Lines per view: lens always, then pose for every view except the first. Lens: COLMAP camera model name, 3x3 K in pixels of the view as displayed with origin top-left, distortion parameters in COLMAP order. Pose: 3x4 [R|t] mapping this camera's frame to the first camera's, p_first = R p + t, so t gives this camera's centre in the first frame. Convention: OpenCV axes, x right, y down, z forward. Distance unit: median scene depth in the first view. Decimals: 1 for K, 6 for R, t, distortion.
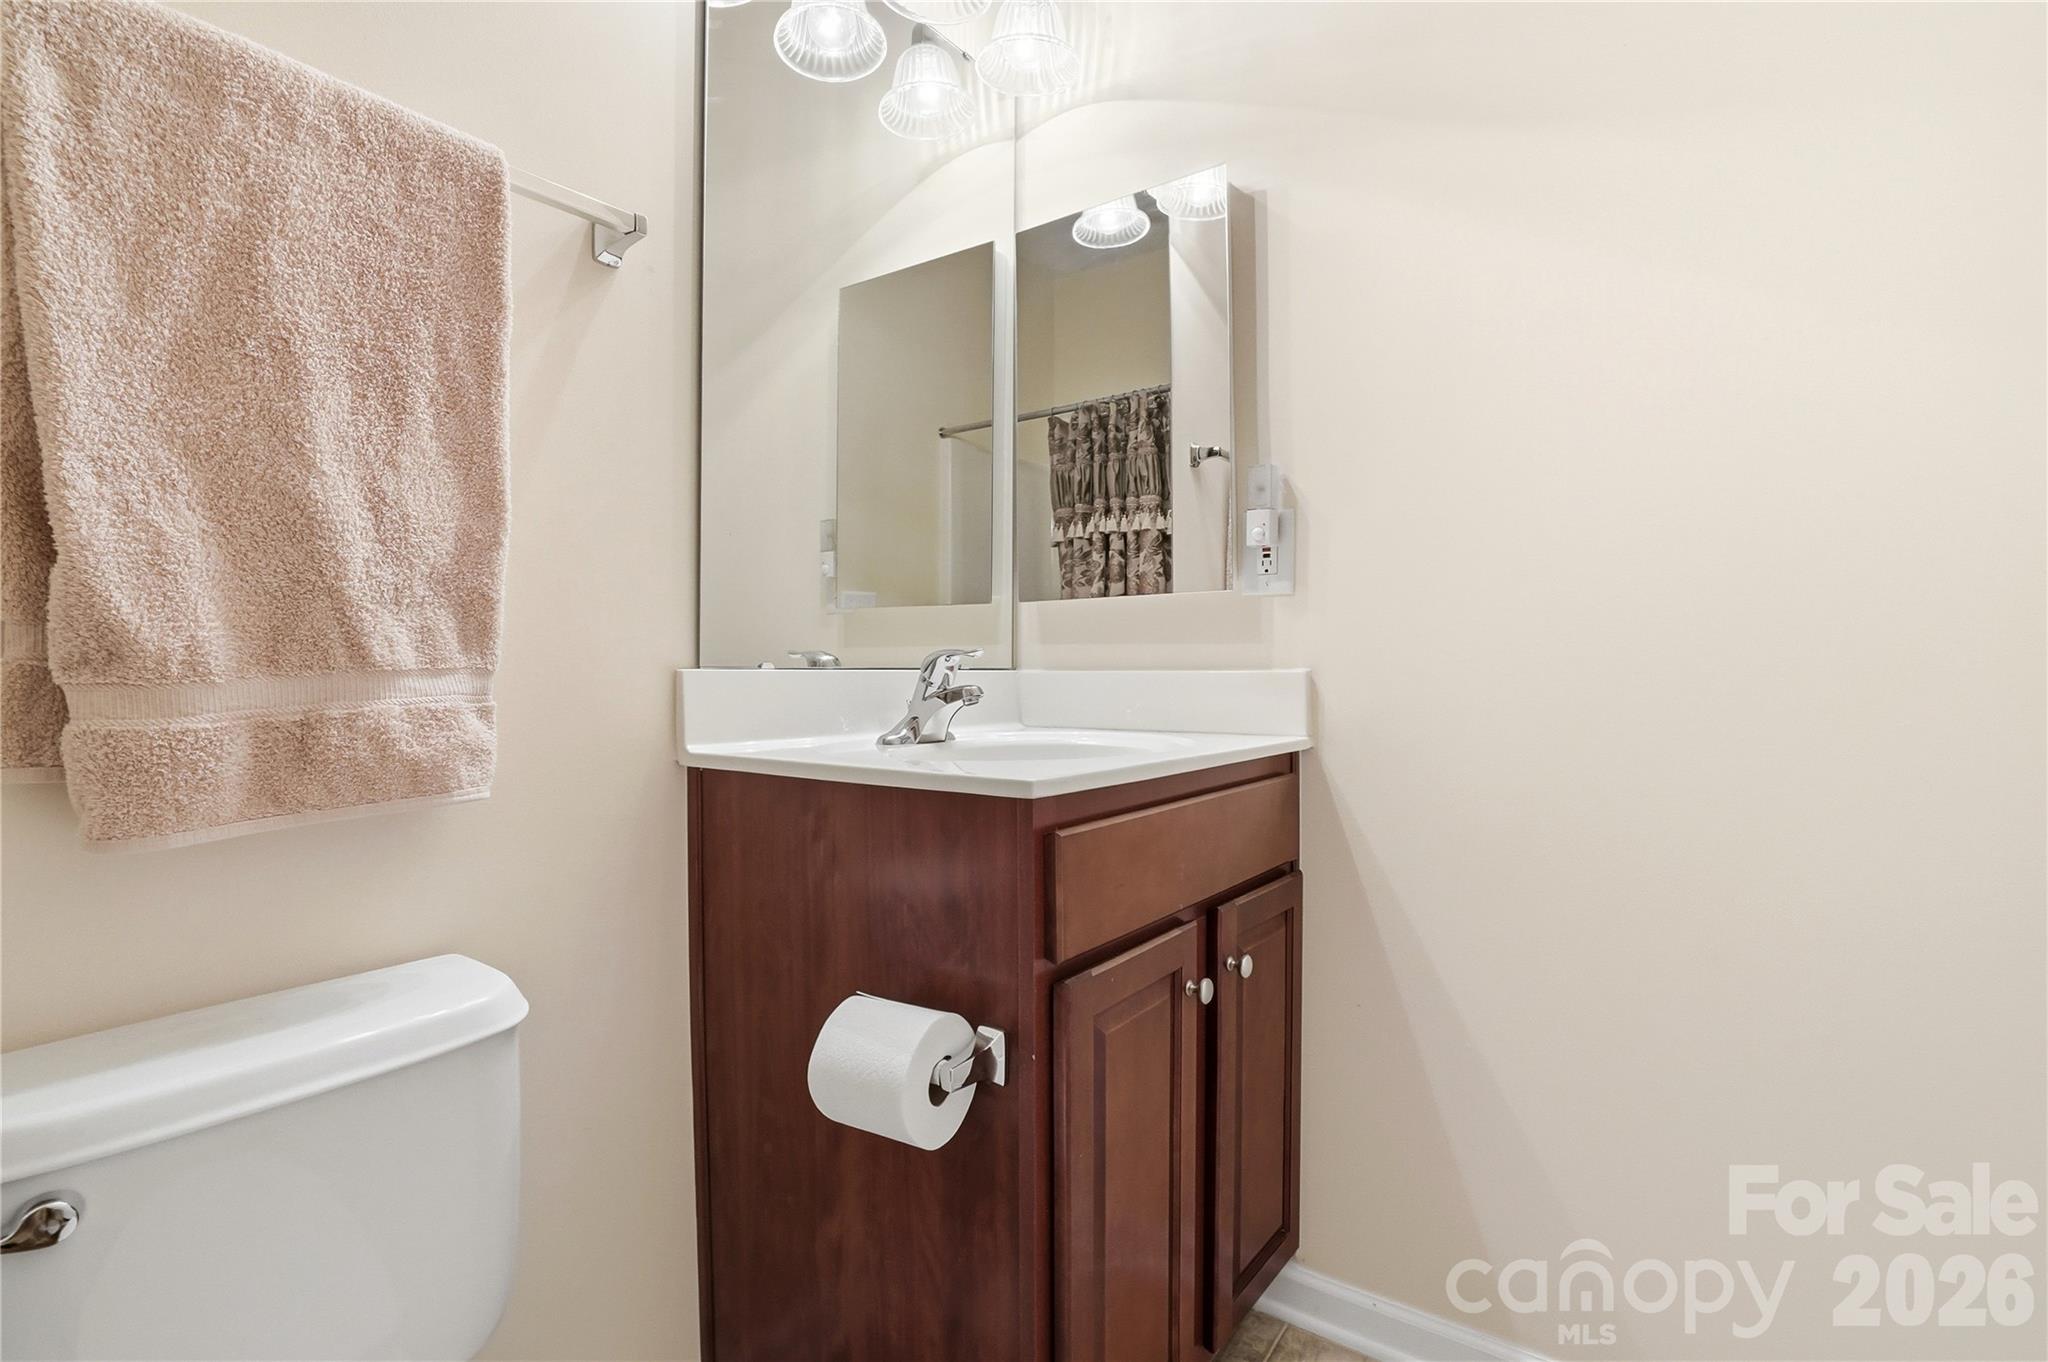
lens RADIAL K [[962.3, 0, 1027.1], [0, 962.3, 695.0], [0, 0, 1]] dist [-0.059661, 0.024710]
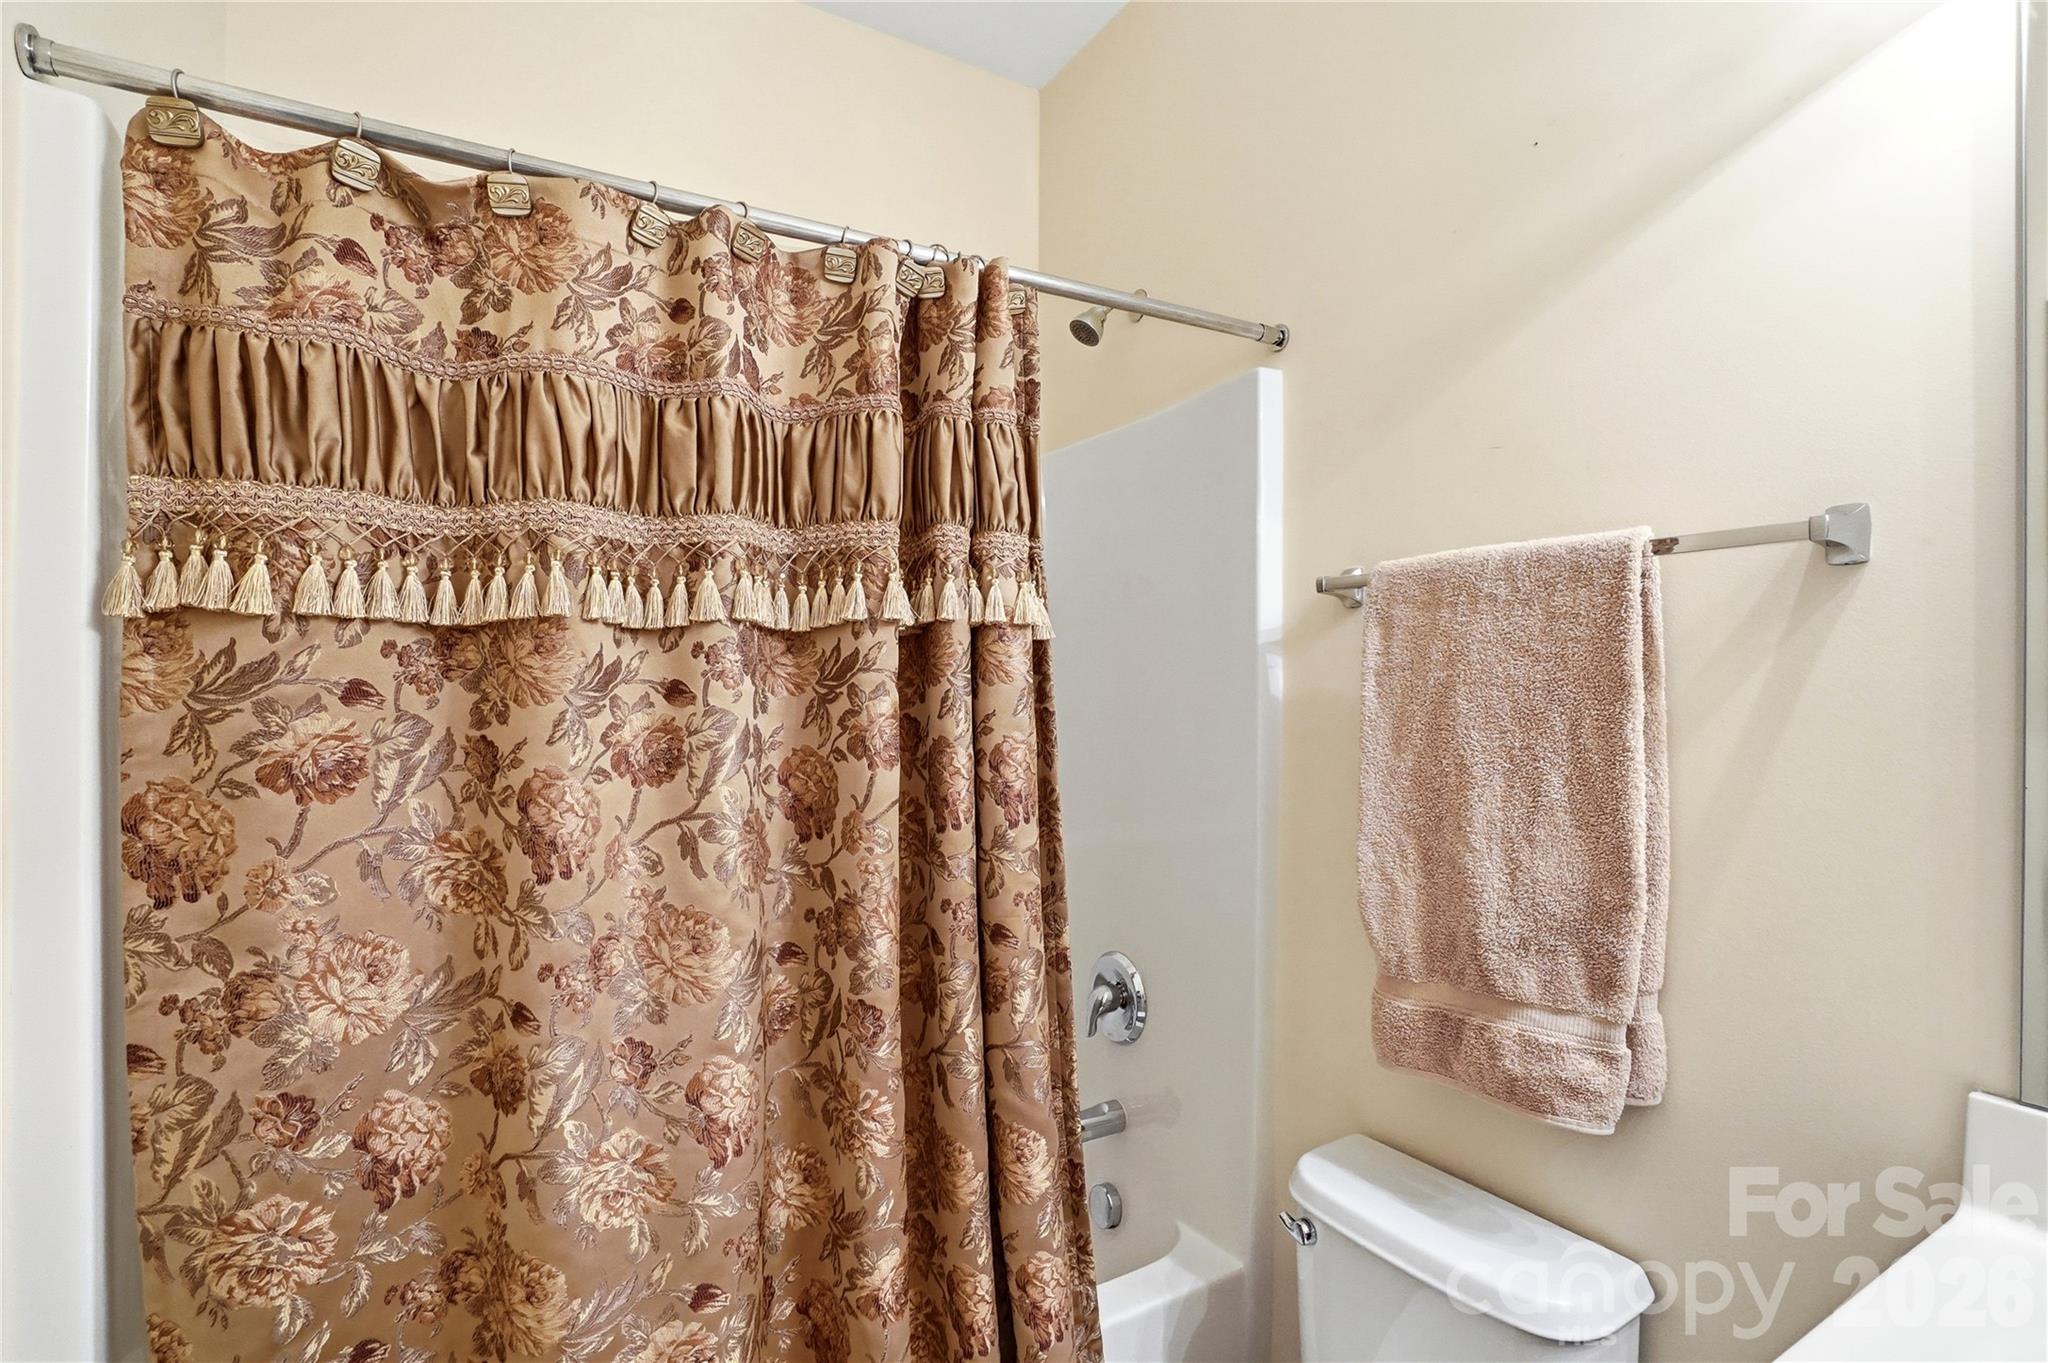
lens RADIAL K [[962.3, 0, 1027.1], [0, 962.3, 695.5], [0, 0, 1]] dist [-0.059661, 0.024710]
pose [[-0.373443, 0.008080, -0.927618, 0.745696], [-0.025890, 0.999482, 0.019128, -0.440331], [0.927292, 0.031160, -0.373040, 0.836269]]
